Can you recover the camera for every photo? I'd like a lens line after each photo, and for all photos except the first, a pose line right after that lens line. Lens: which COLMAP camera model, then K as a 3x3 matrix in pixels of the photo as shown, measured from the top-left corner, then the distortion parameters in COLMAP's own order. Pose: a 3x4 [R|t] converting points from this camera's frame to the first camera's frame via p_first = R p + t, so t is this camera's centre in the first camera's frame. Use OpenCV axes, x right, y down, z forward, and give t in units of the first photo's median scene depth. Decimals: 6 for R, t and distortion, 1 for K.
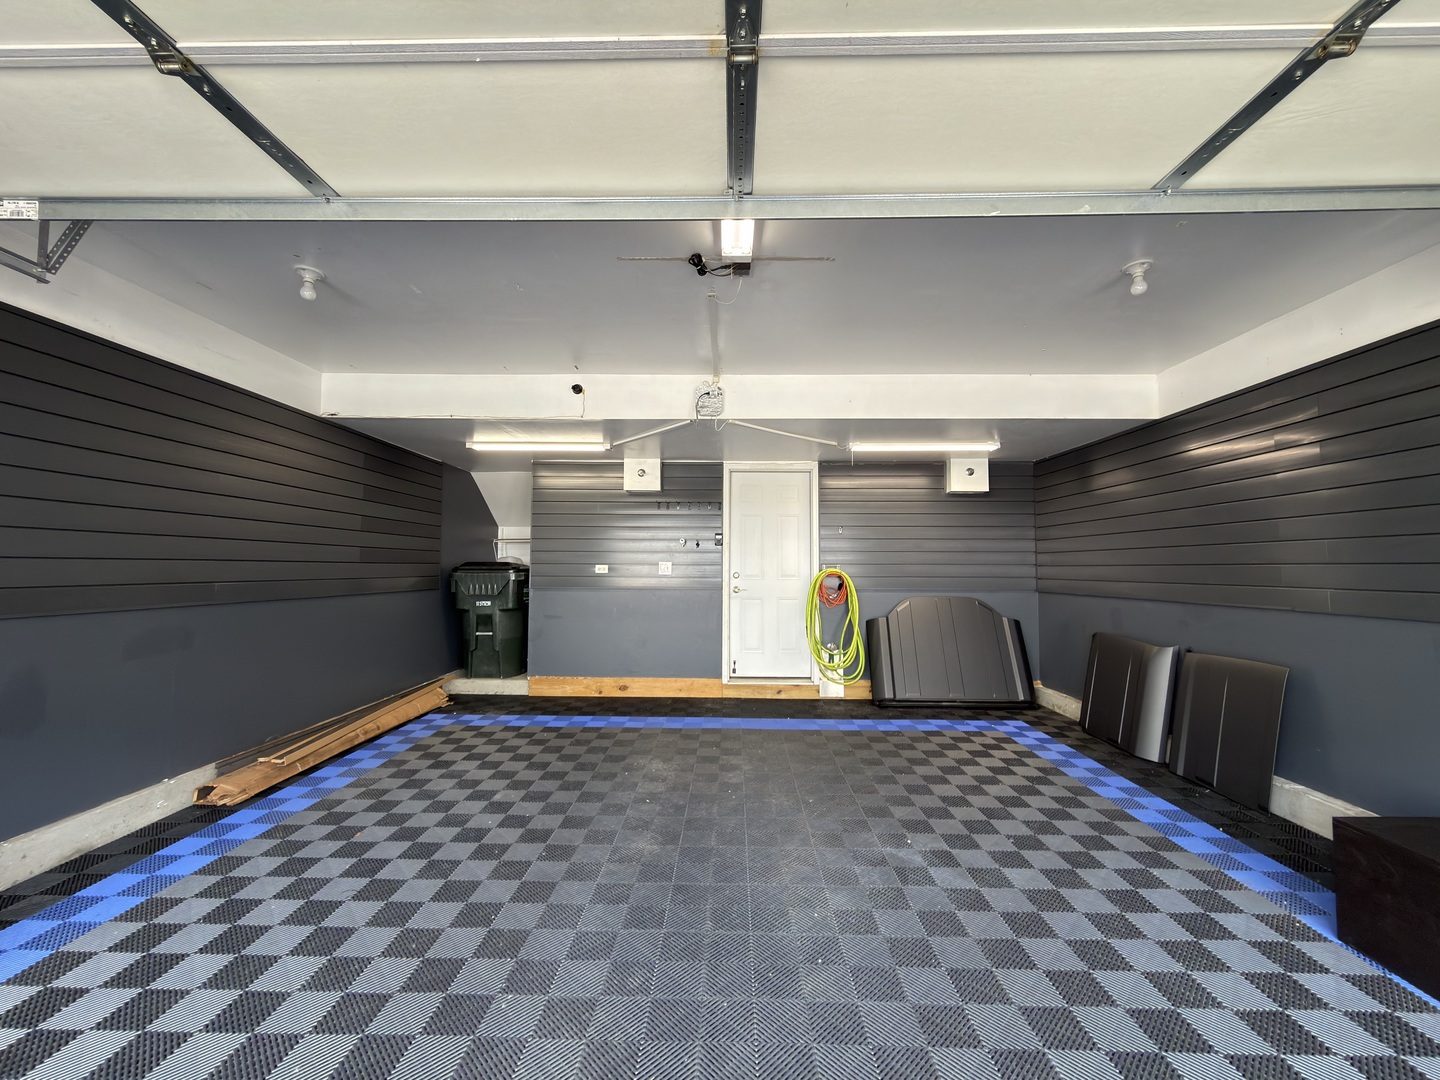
lens RADIAL K [[577.5, 0, 720.0], [0, 577.5, 522.1], [0, 0, 1]] dist [0.000986, -0.000549]
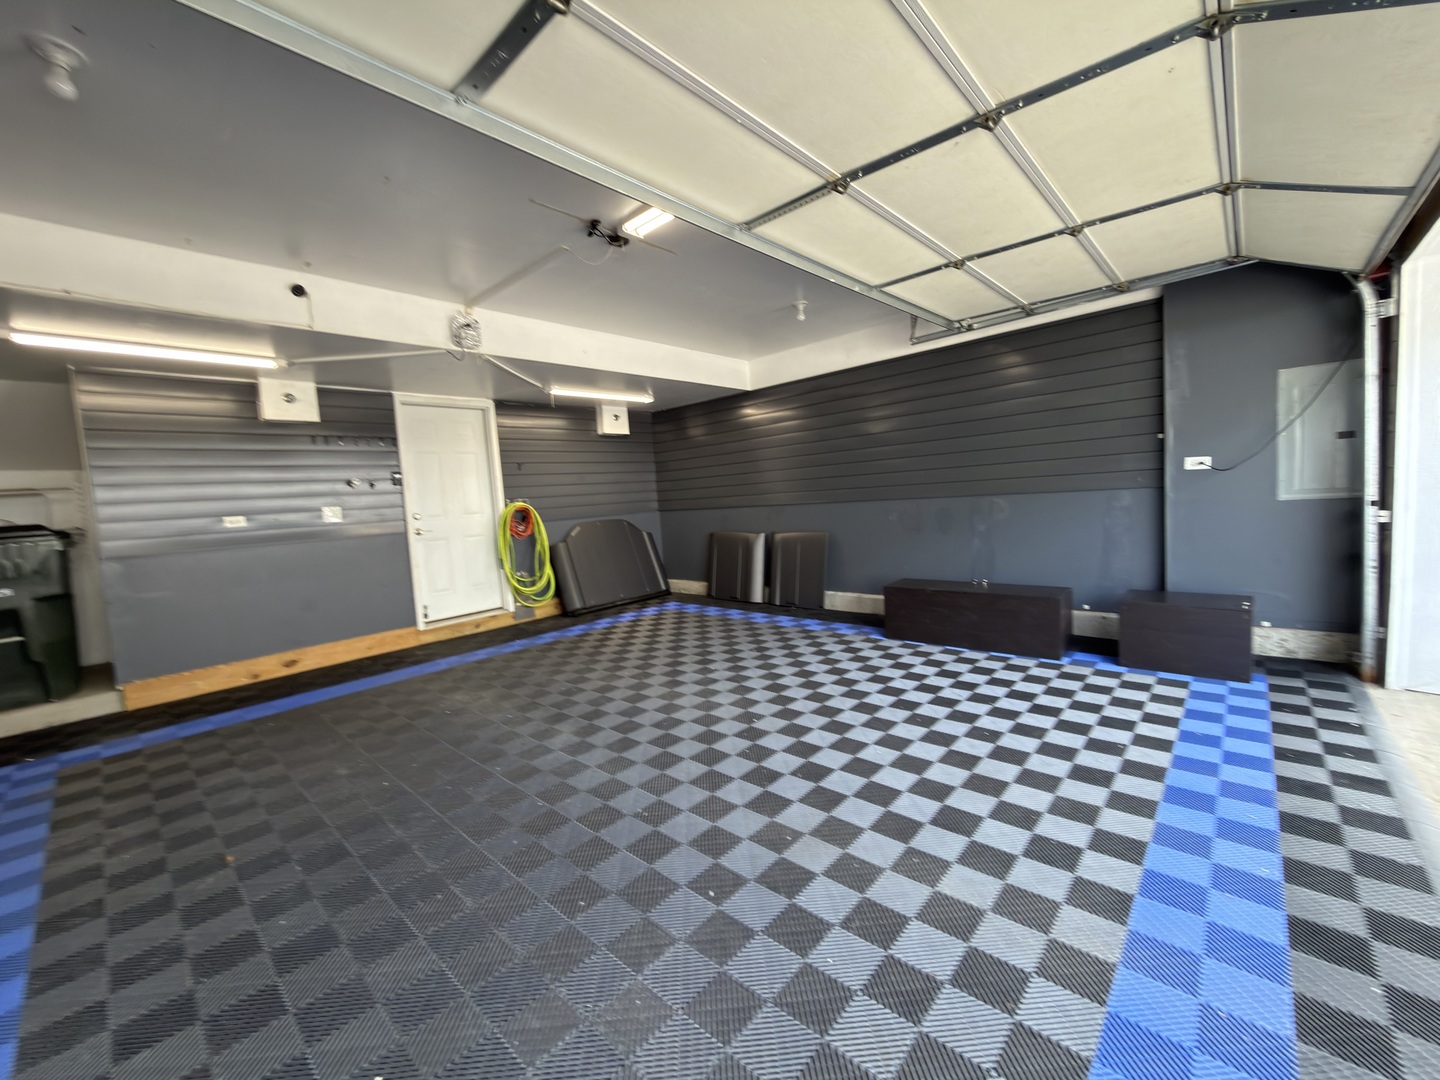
lens RADIAL K [[576.3, 0, 720.0], [0, 576.3, 540.0], [0, 0, 1]] dist [0.000673, -0.000285]
pose [[0.655553, -0.109453, 0.747175, -0.365224], [0.004877, 0.990033, 0.140750, -0.000336], [-0.755133, -0.088625, 0.649553, 0.015537]]
